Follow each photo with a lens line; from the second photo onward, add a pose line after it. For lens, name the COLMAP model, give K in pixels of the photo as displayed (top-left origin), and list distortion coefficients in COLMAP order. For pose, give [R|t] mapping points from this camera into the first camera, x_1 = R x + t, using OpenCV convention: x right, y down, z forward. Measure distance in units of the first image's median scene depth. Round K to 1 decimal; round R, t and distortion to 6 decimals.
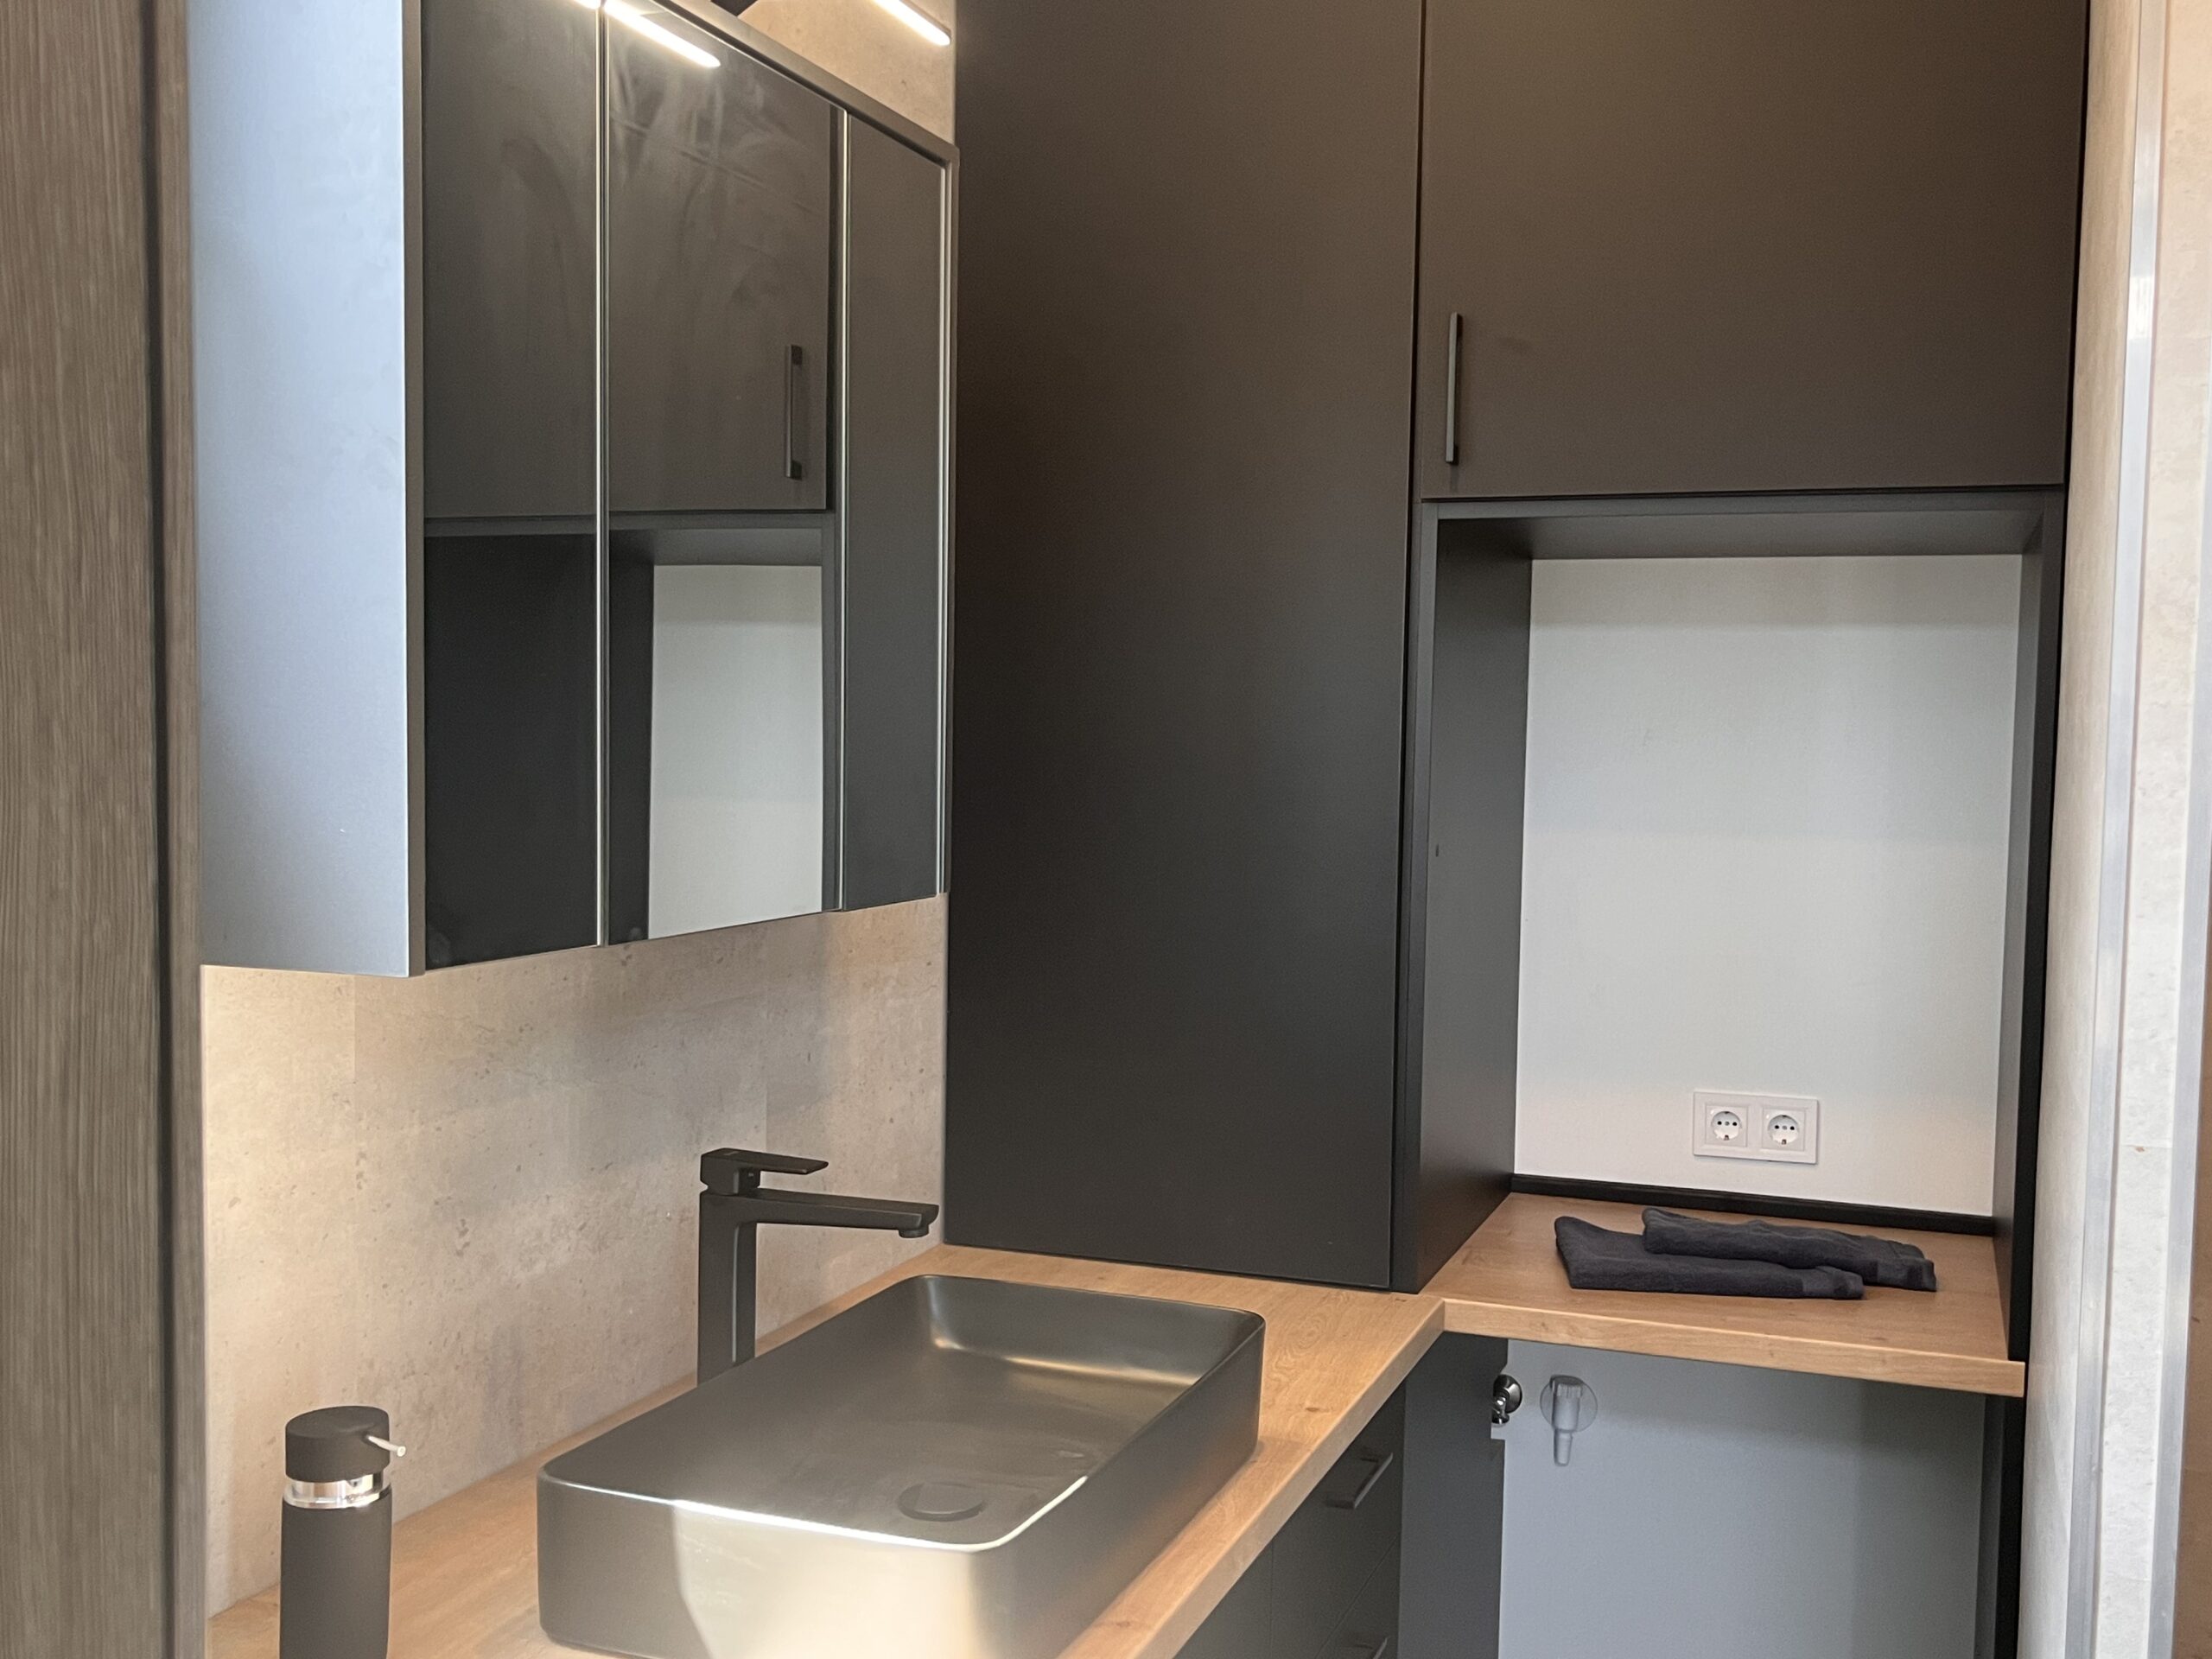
lens RADIAL K [[2221.9, 0, 1116.5], [0, 2221.9, 851.5], [0, 0, 1]] dist [0.025064, 0.000000]
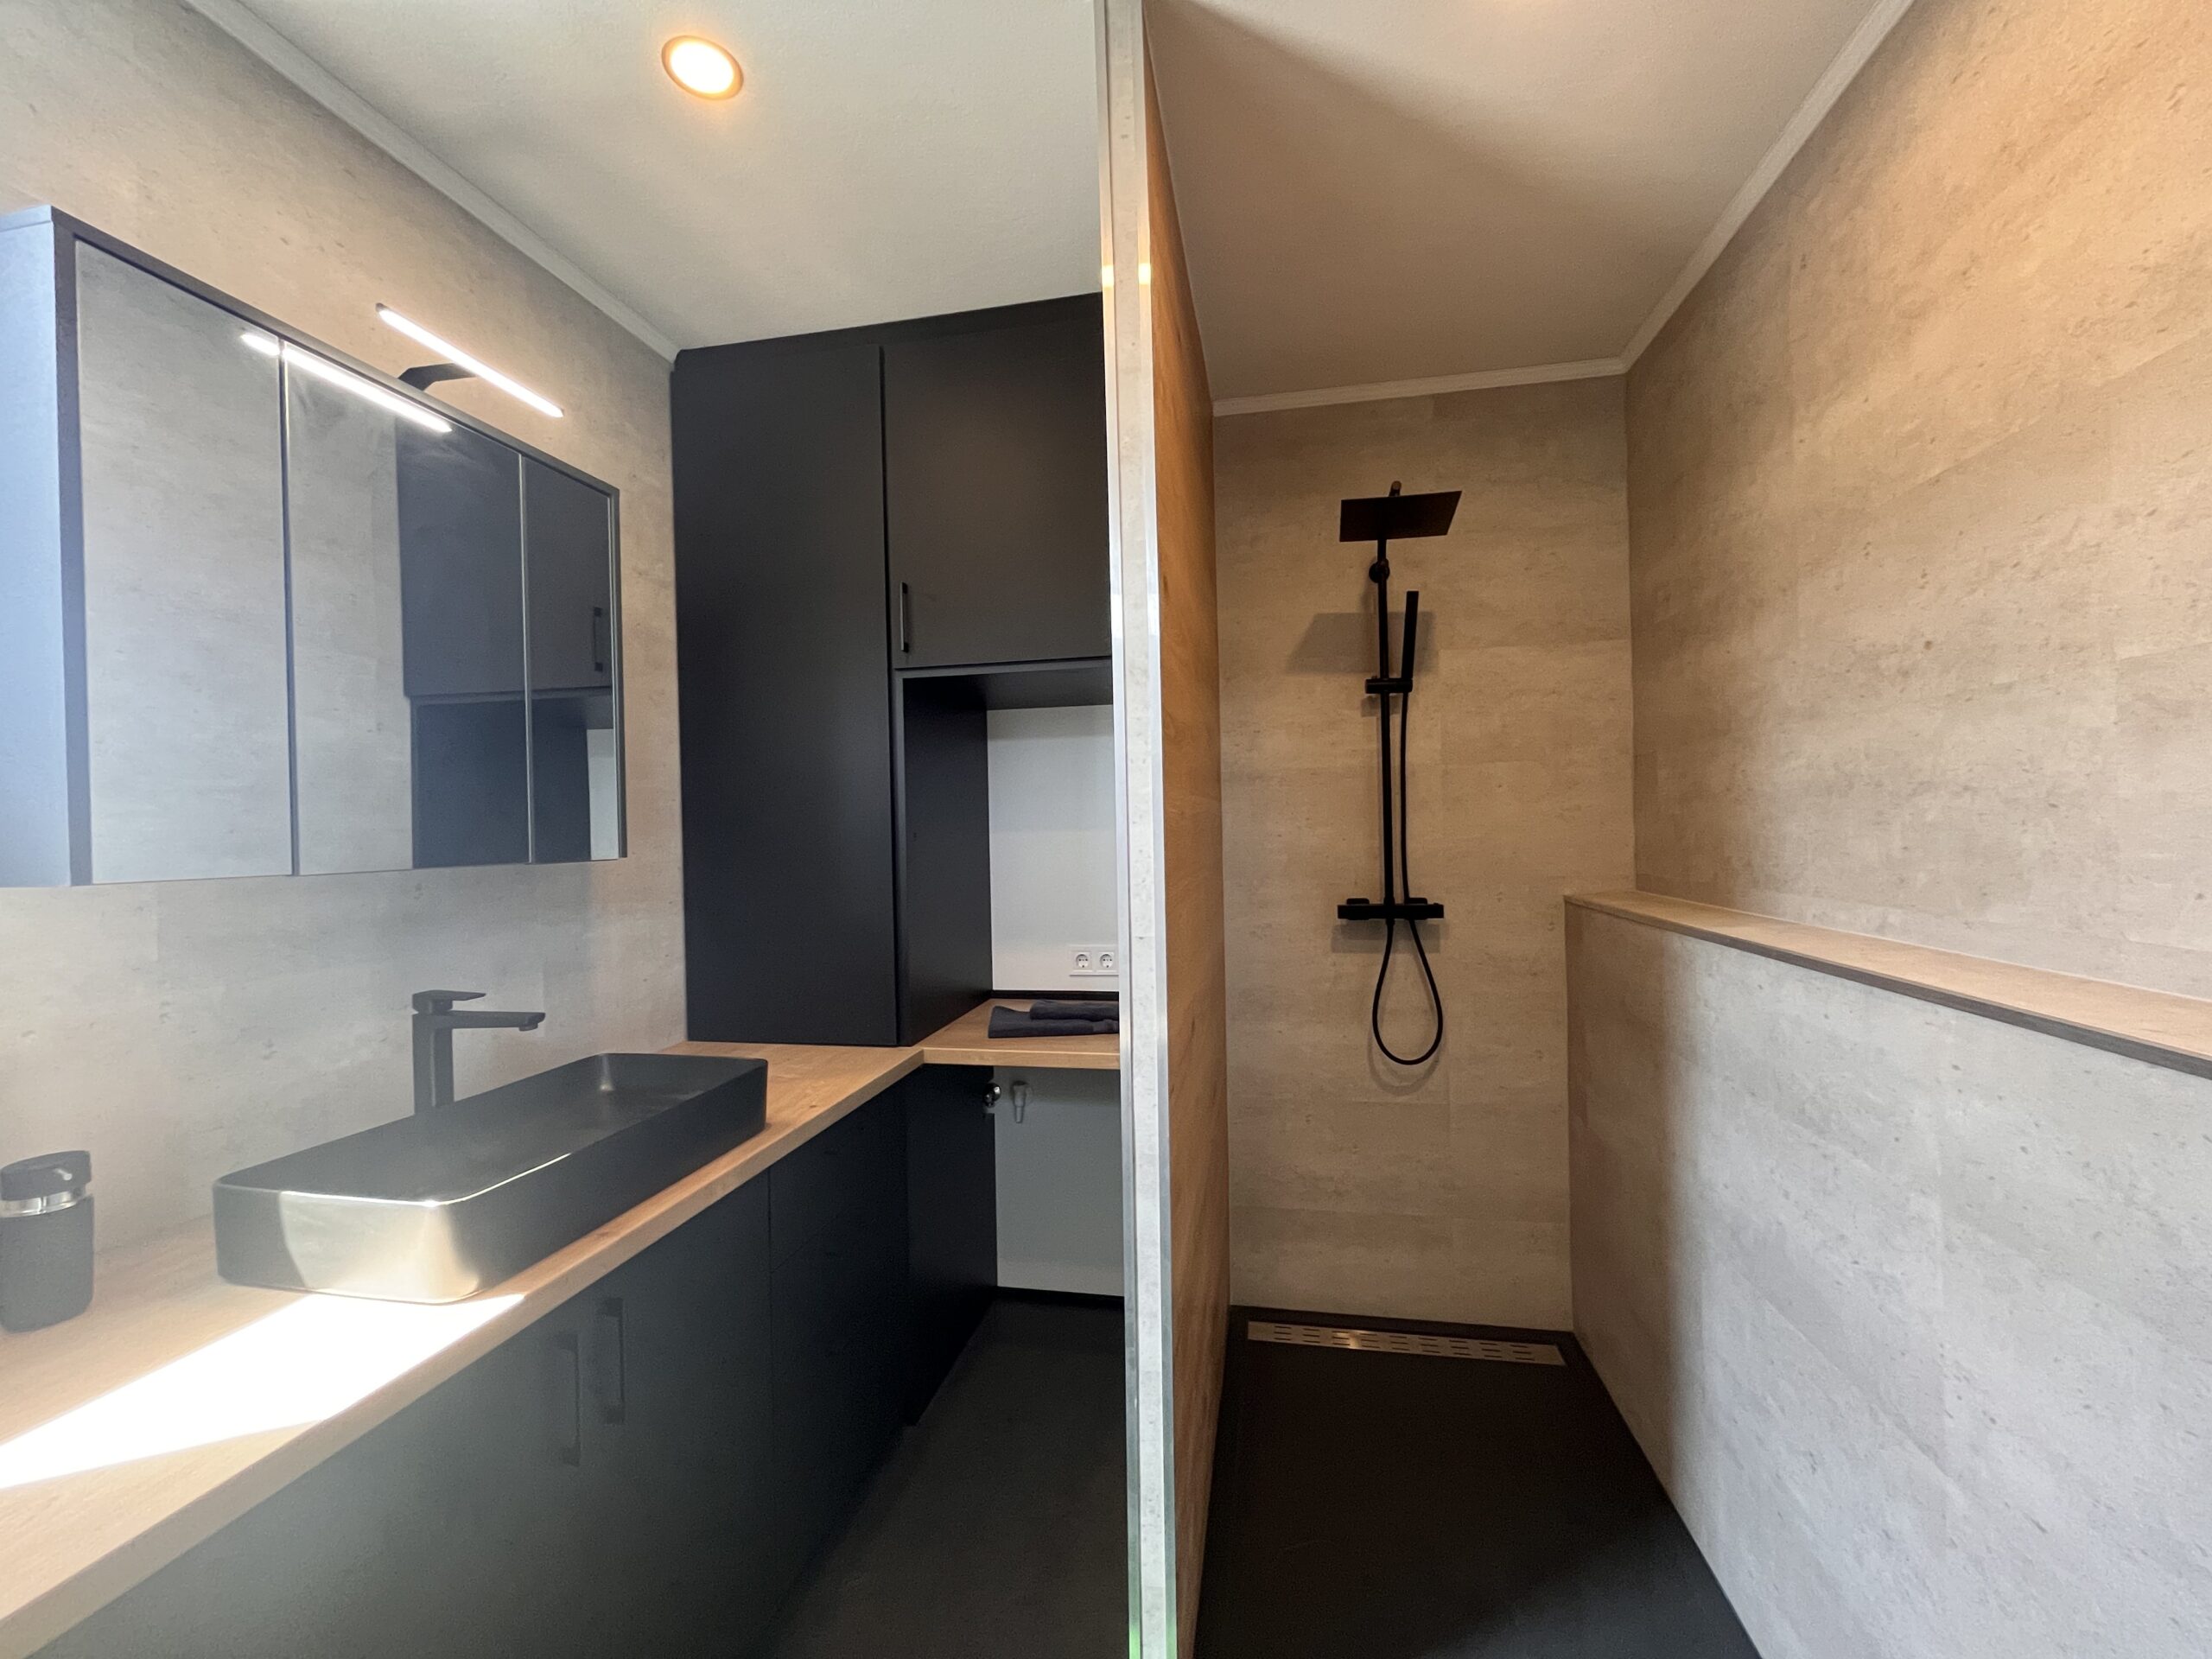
lens RADIAL K [[897.8, 0, 1110.9], [0, 897.8, 829.4], [0, 0, 1]] dist [-0.006543, 0.000720]
pose [[0.986525, -0.038315, 0.159063, 0.239585], [0.047353, 0.997449, -0.053418, 0.060599], [-0.156611, 0.060231, 0.985822, 0.156586]]
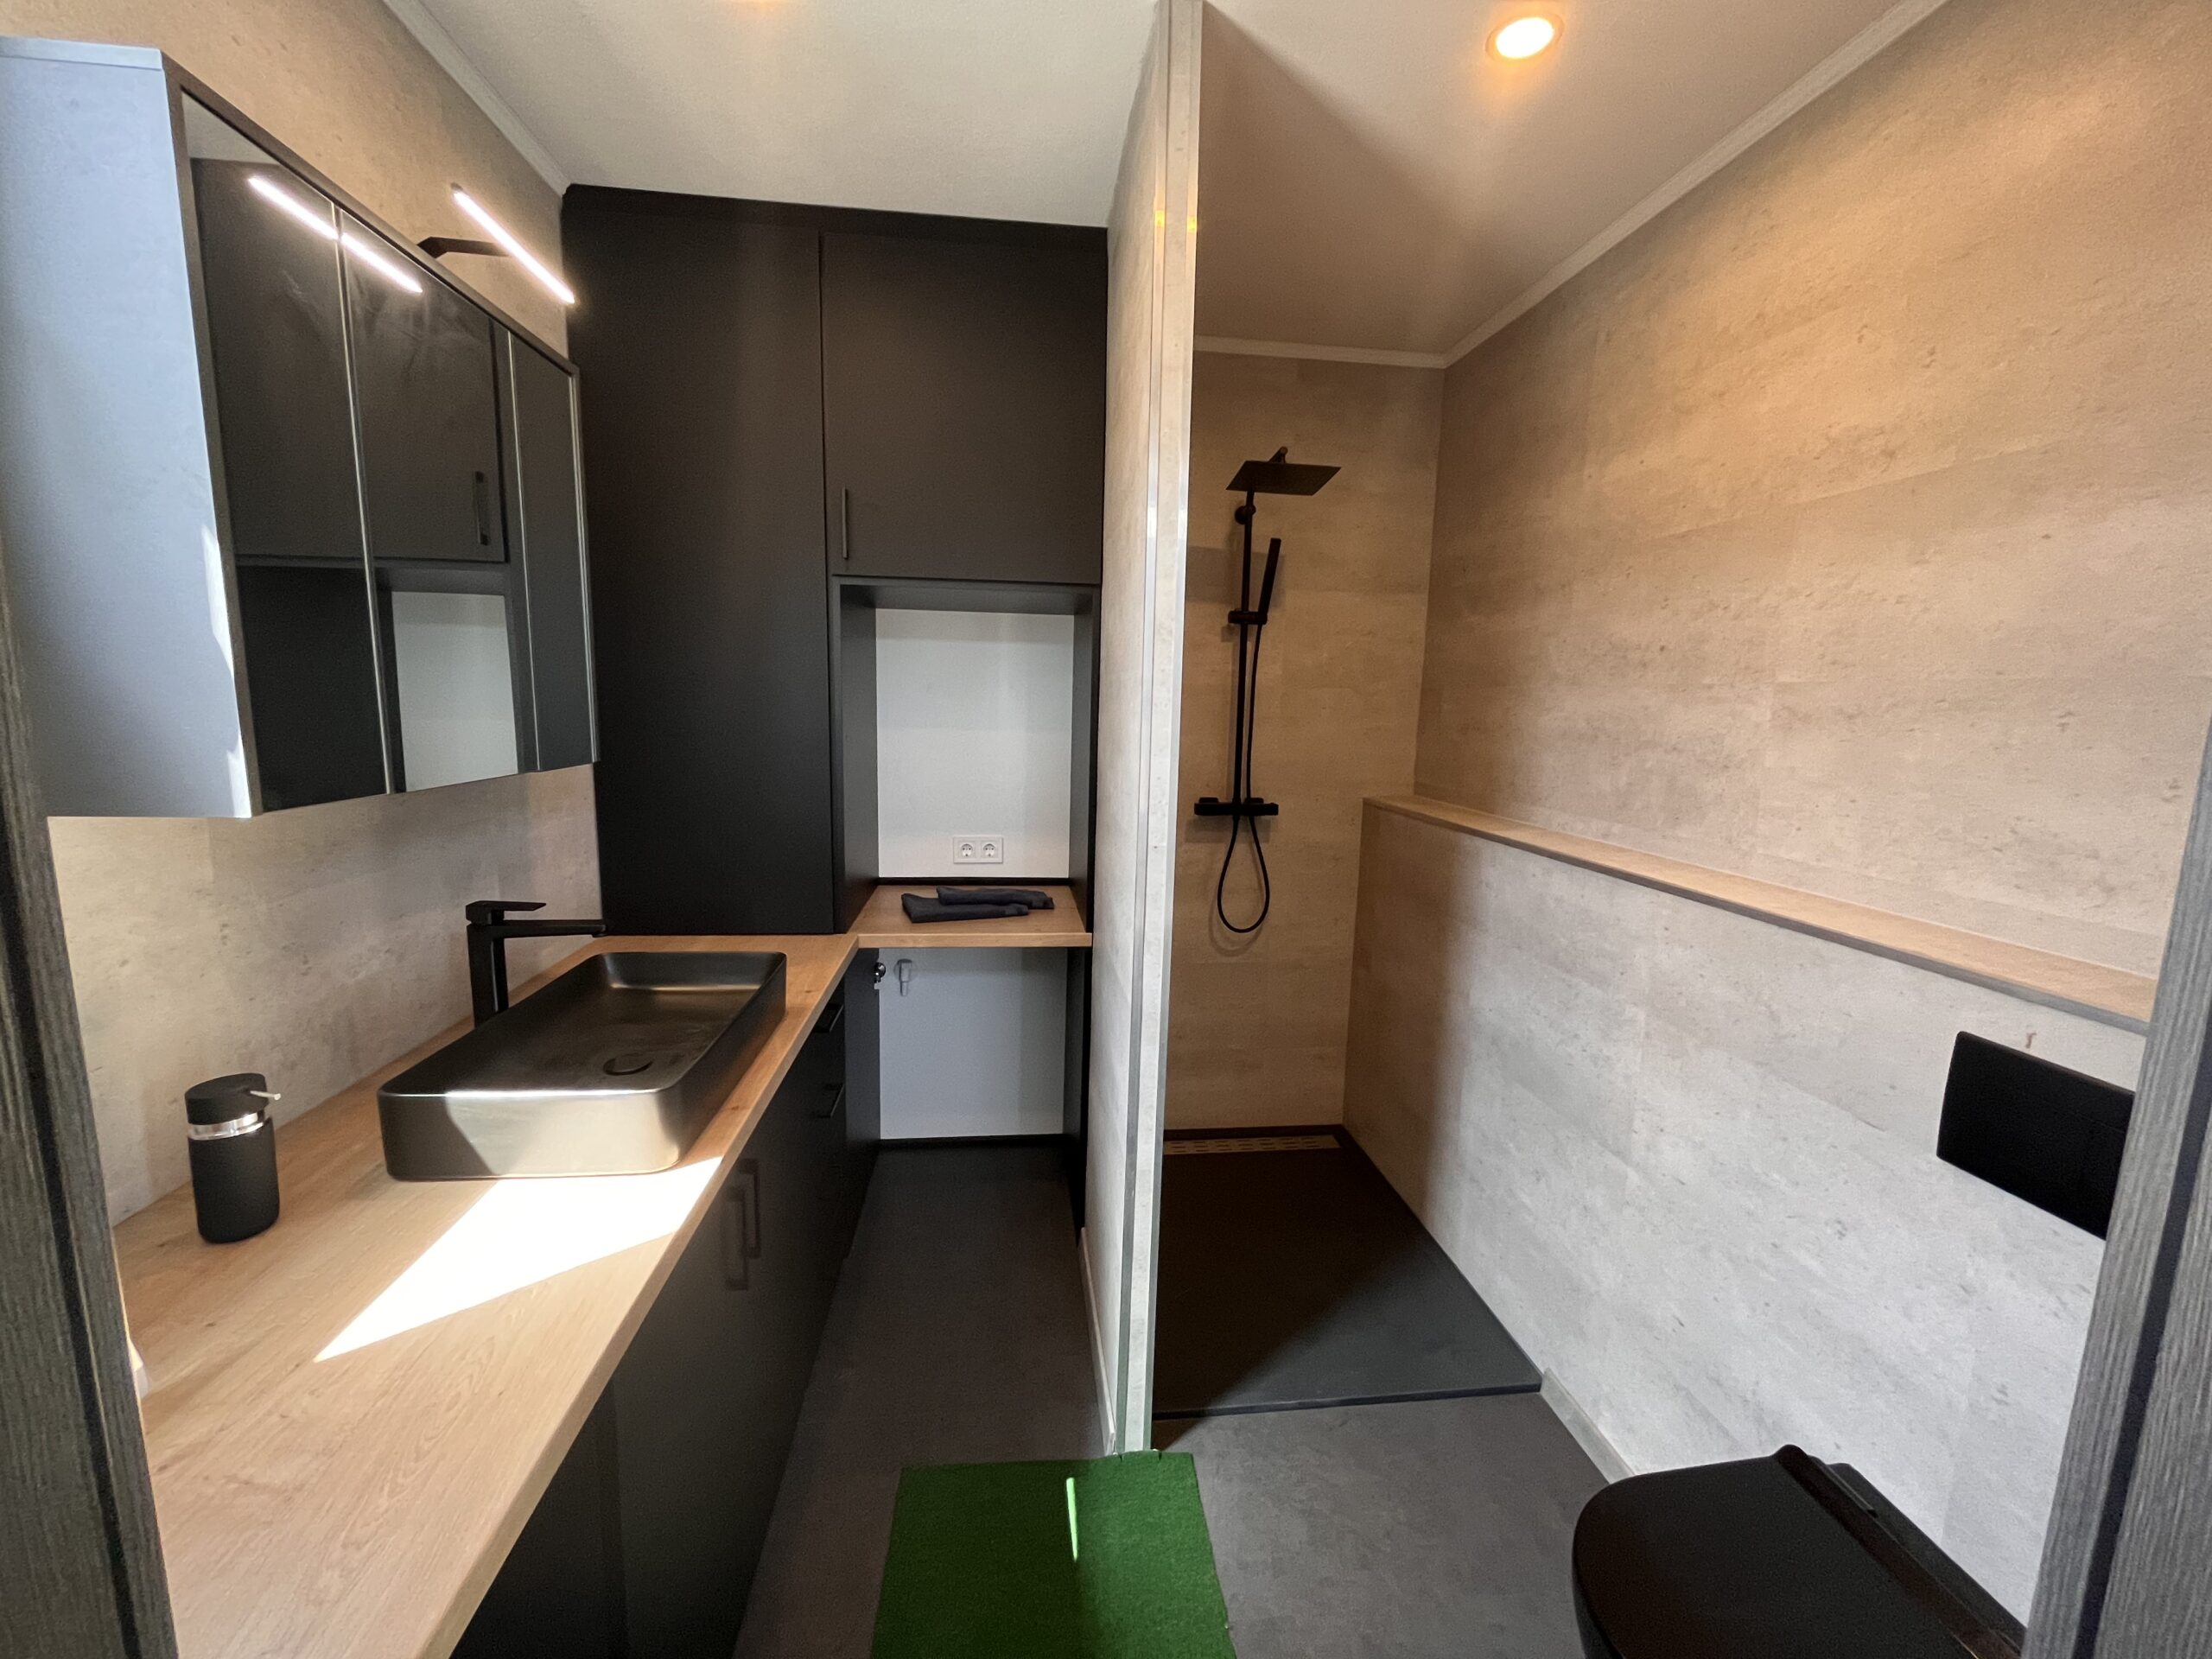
lens RADIAL K [[897.8, 0, 1107.8], [0, 897.8, 828.9], [0, 0, 1]] dist [-0.006543, 0.000720]
pose [[0.892790, -0.060750, 0.446359, -0.034353], [0.017630, 0.994818, 0.100134, 0.007343], [-0.450129, -0.081529, 0.889234, 0.093415]]
